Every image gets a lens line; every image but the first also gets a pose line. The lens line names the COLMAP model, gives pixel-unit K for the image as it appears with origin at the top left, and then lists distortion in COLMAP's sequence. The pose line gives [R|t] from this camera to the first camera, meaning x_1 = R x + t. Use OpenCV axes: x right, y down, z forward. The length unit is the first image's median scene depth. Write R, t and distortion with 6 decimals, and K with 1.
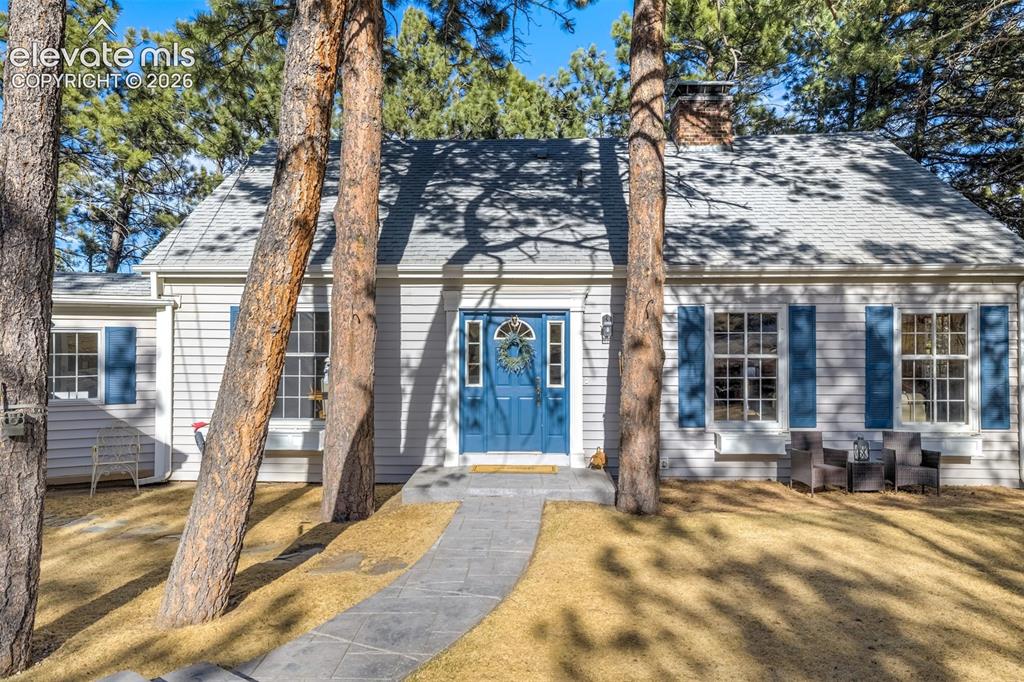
lens RADIAL K [[685.8, 0, 512.7], [0, 685.8, 335.4], [0, 0, 1]] dist [-0.003750, 0.006354]
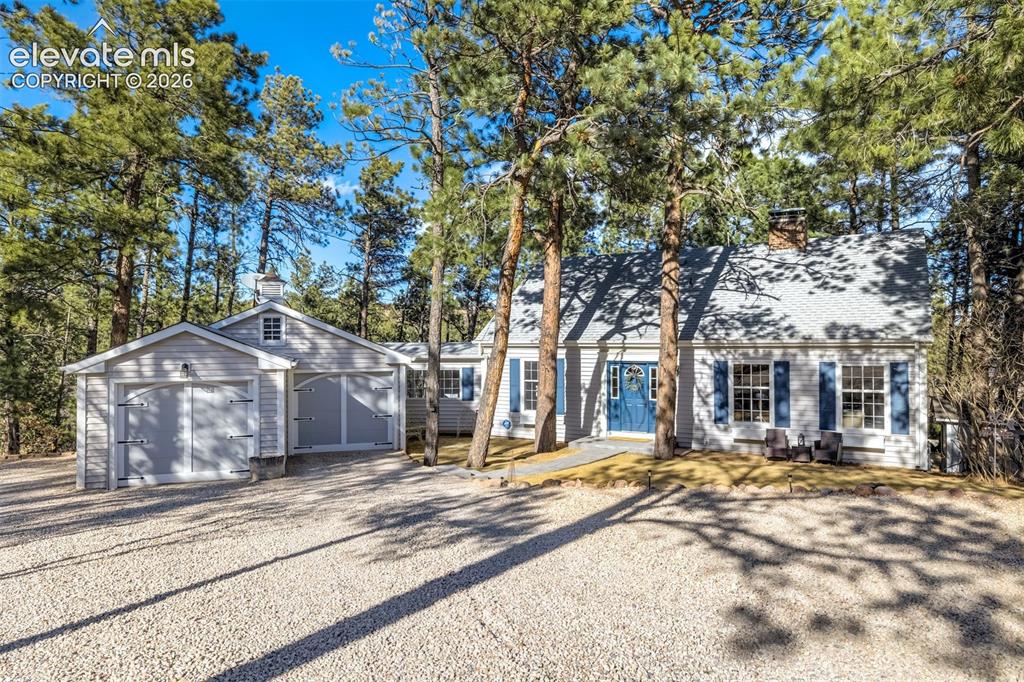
lens RADIAL K [[695.8, 0, 510.3], [0, 695.8, 338.9], [0, 0, 1]] dist [-0.096923, -0.003464]
pose [[0.871975, -0.000659, -0.489550, 0.686208], [0.008618, 0.999865, 0.014005, -0.134988], [0.489474, -0.016431, 0.871863, -0.955980]]
